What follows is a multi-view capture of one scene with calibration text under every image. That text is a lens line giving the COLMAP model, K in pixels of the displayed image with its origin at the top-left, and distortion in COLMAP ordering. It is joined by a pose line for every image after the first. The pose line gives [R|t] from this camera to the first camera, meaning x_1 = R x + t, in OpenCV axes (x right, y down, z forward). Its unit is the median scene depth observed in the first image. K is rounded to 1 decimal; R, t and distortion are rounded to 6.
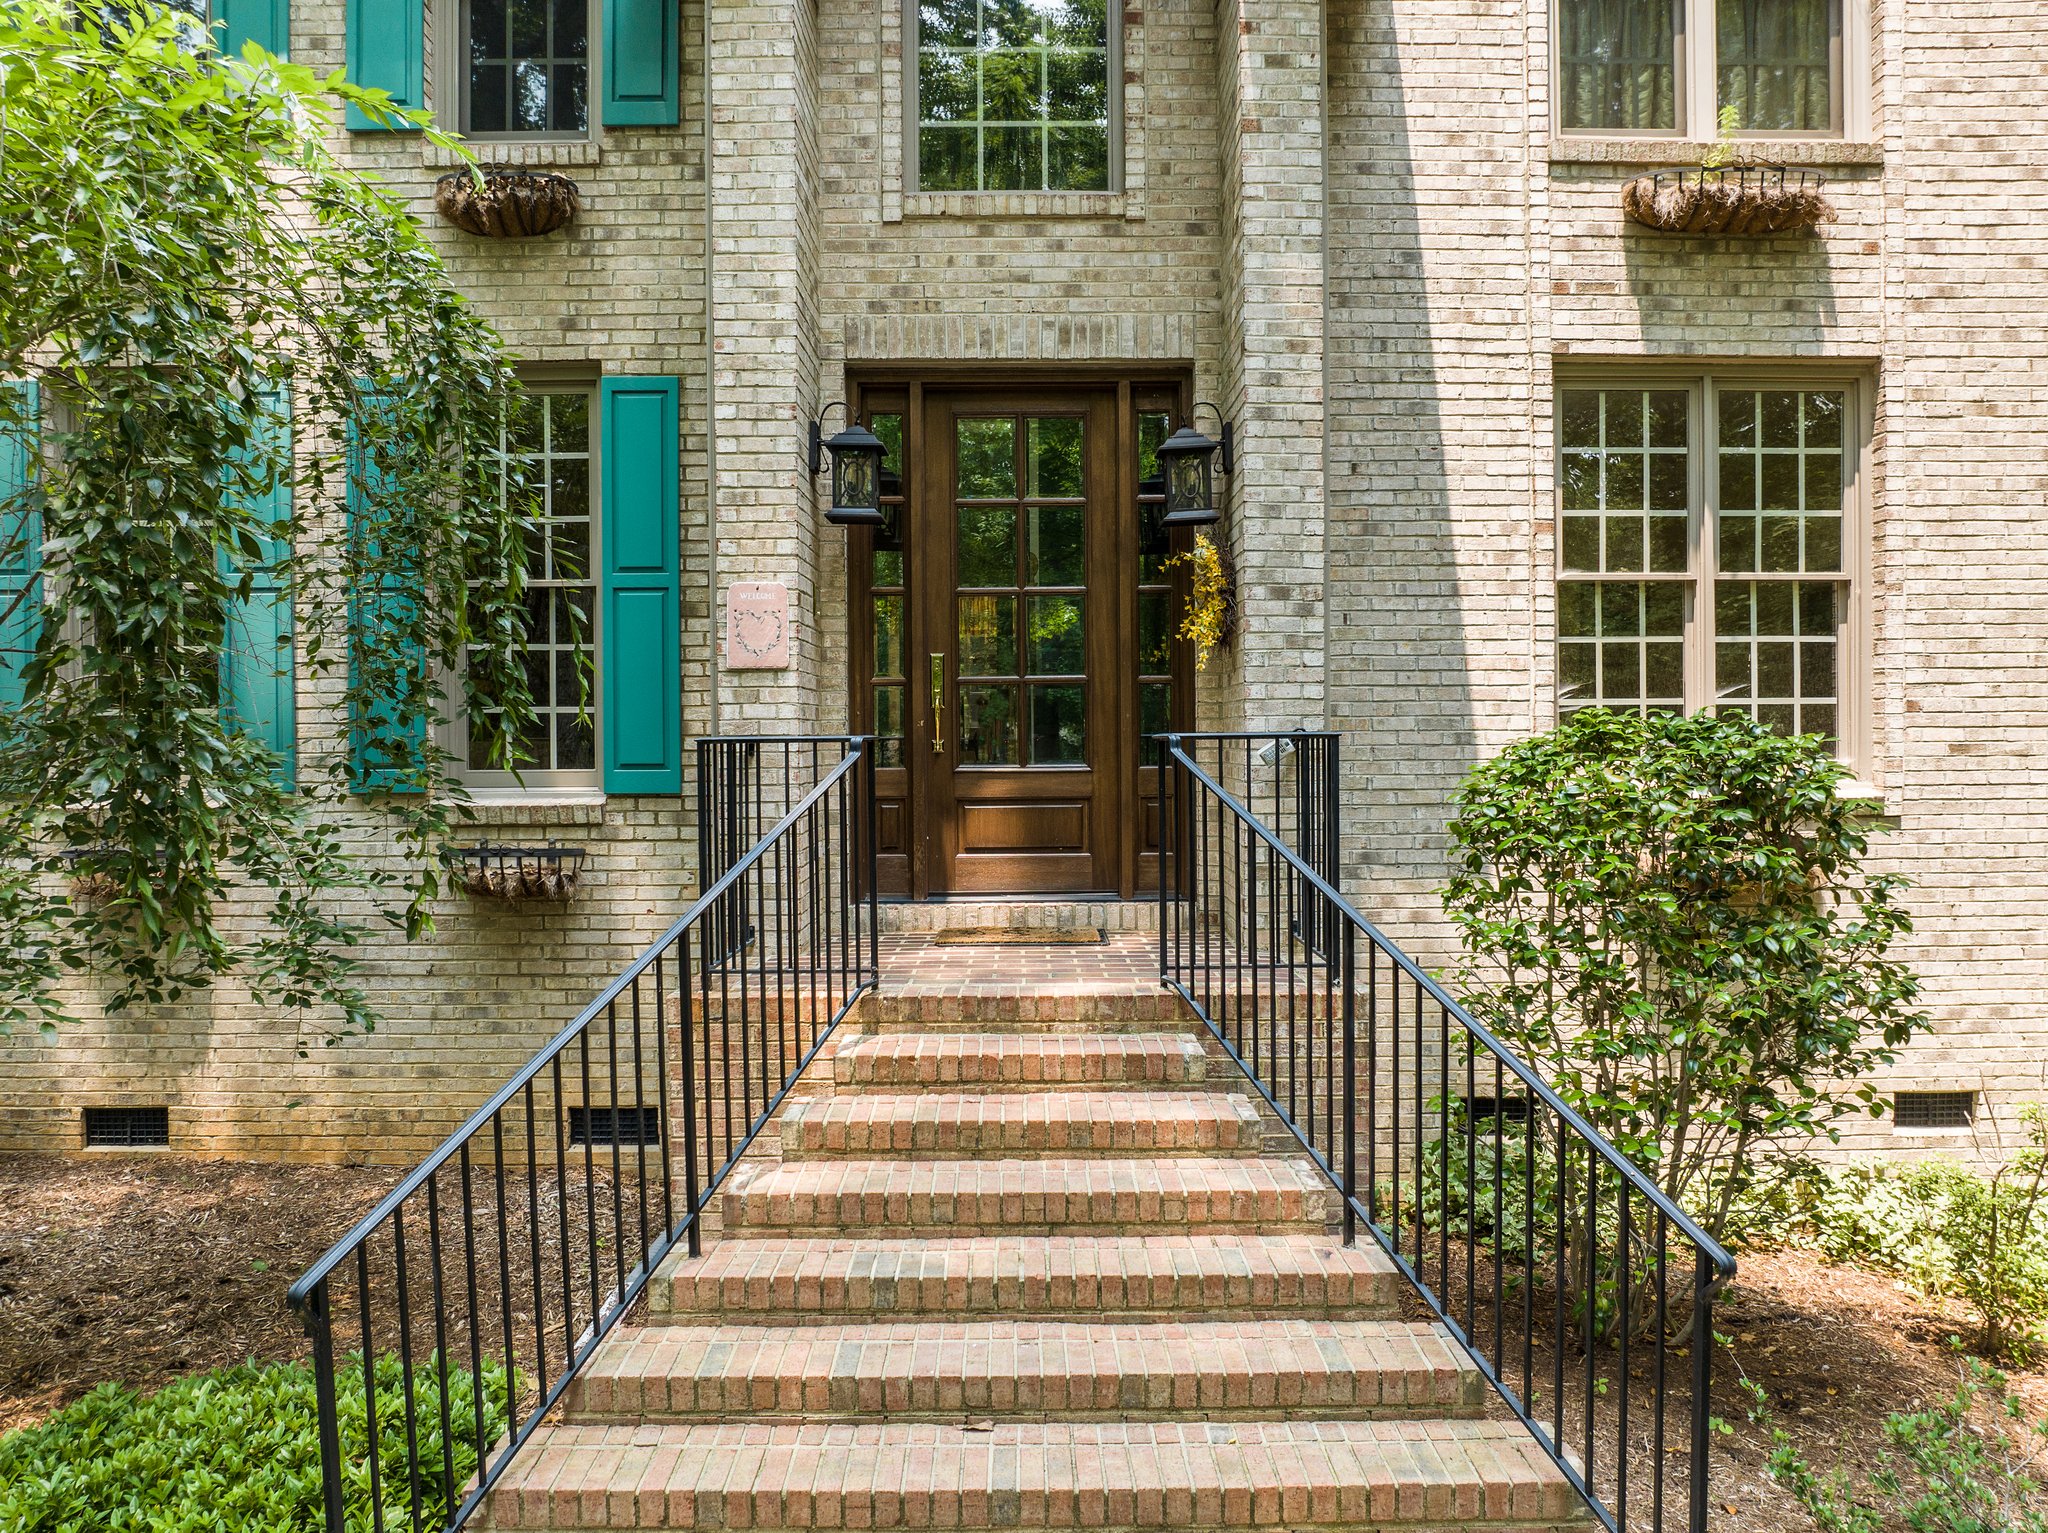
lens RADIAL K [[1440.4, 0, 1048.7], [0, 1440.4, 809.7], [0, 0, 1]] dist [-0.034309, 0.002179]
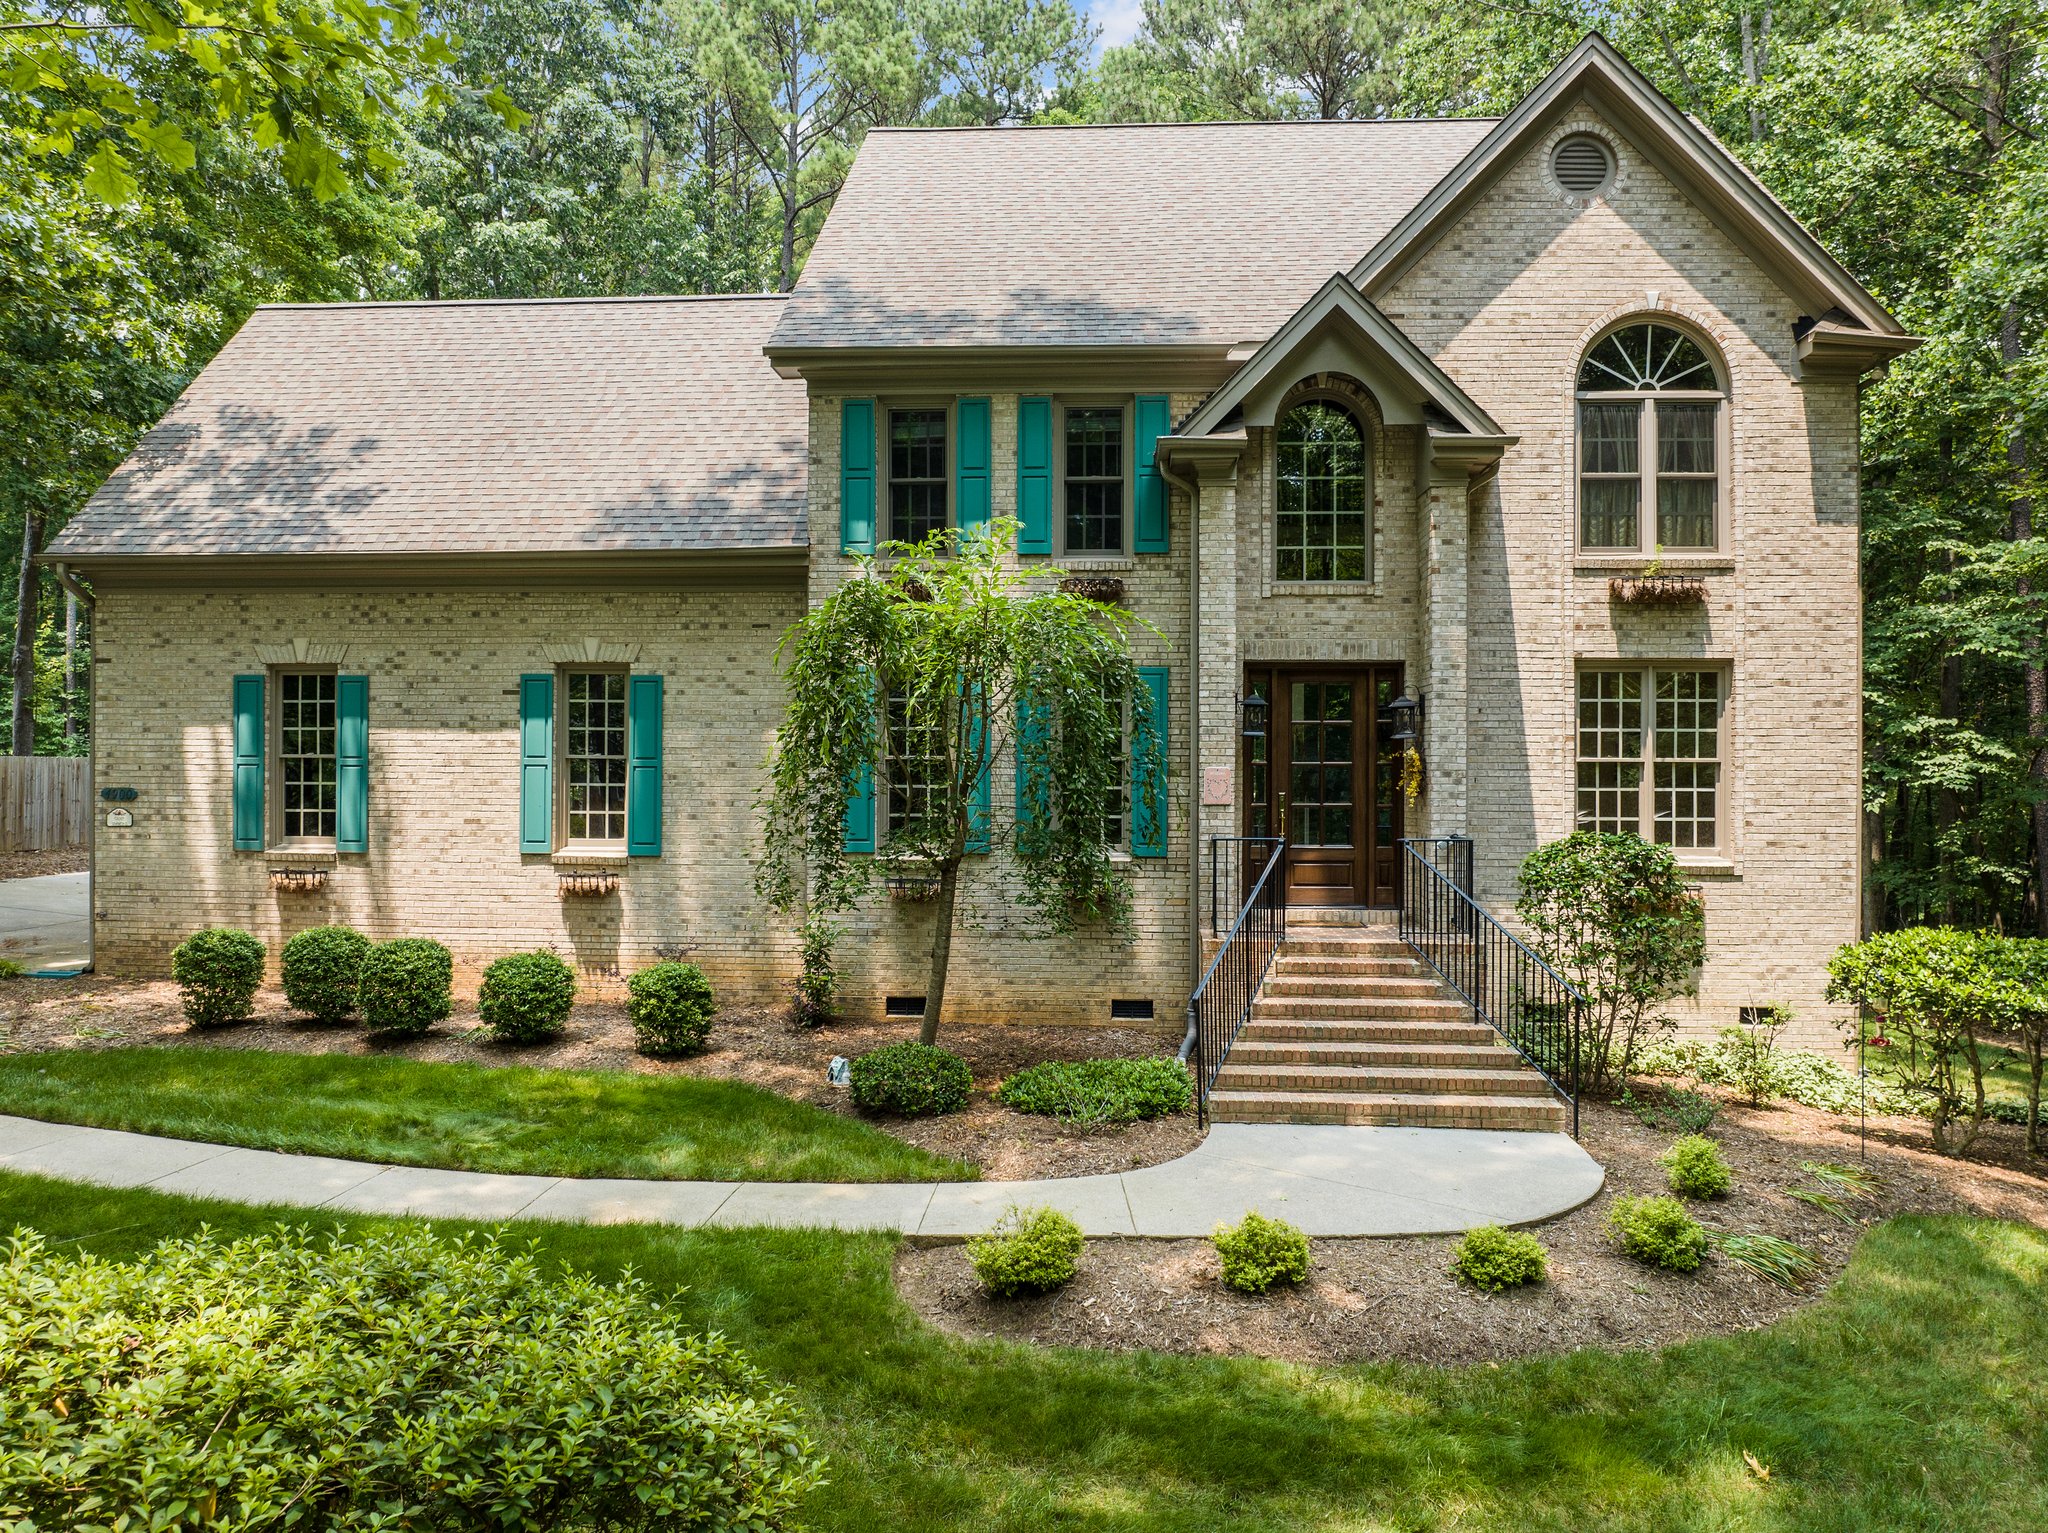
lens RADIAL K [[1479.5, 0, 1031.7], [0, 1479.5, 801.5], [0, 0, 1]] dist [-0.029075, 0.000915]
pose [[0.996433, 0.011132, -0.083654, -0.274472], [-0.013481, 0.999529, -0.027565, -0.030513], [0.083307, 0.028594, 0.996114, -1.275197]]
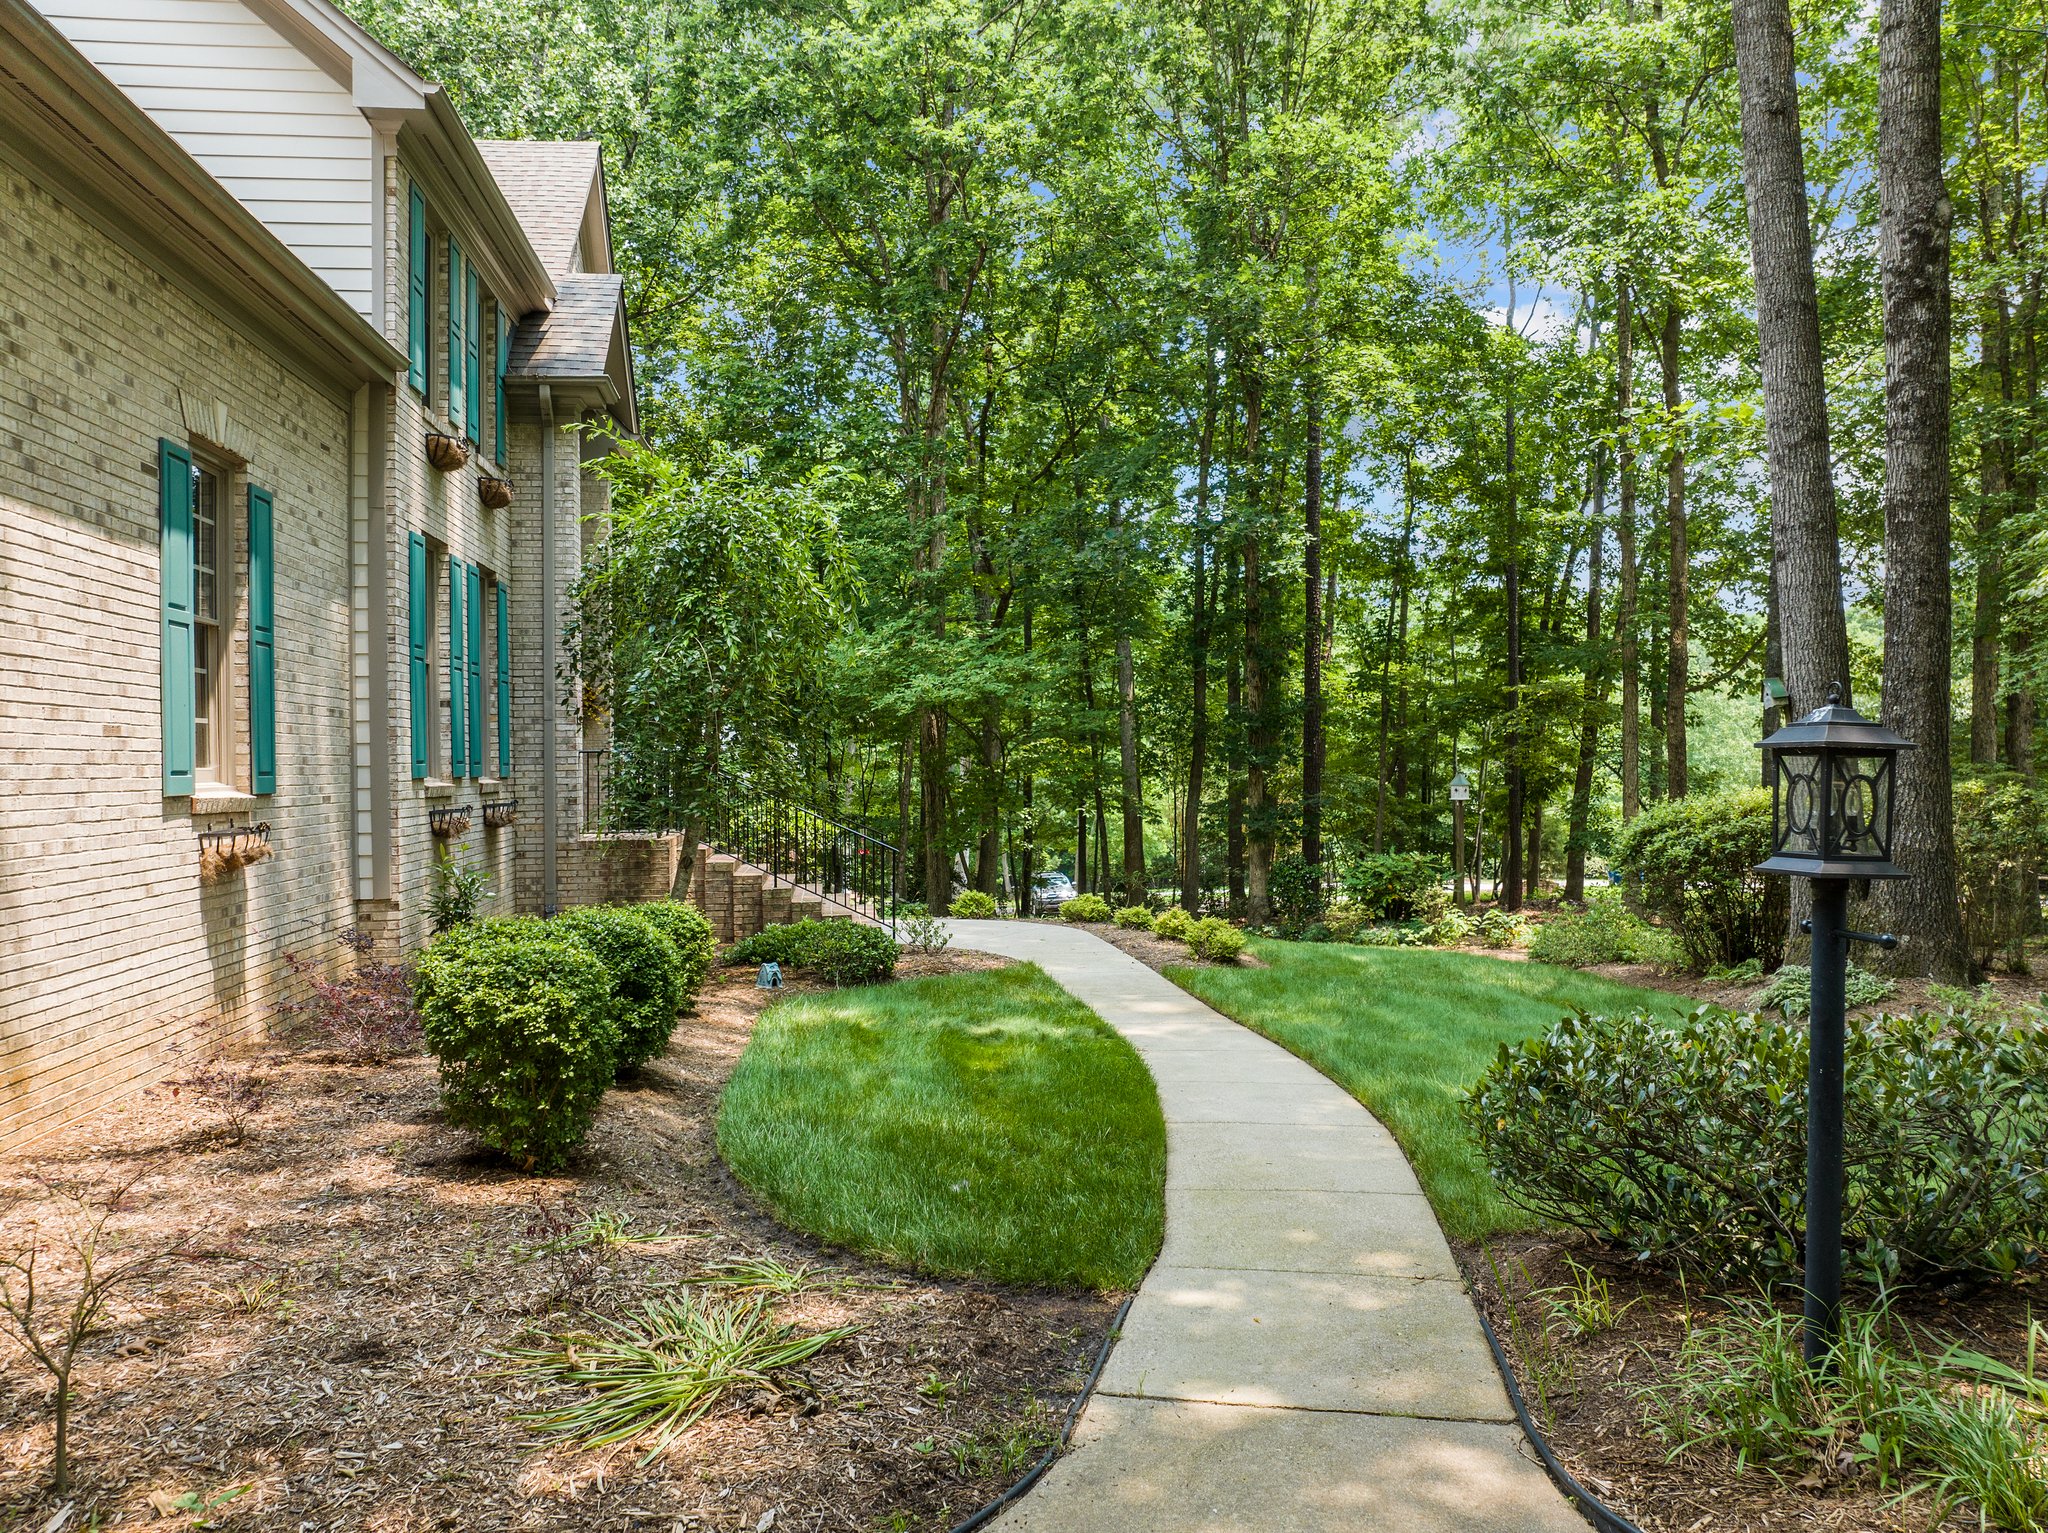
lens RADIAL K [[1453.6, 0, 1027.8], [0, 1453.6, 758.1], [0, 0, 1]] dist [-0.037673, -0.002541]
pose [[-0.122882, 0.006859, 0.992398, -2.543785], [0.043061, 0.999071, -0.001573, -0.001092], [-0.991487, 0.042540, -0.123063, 0.499575]]
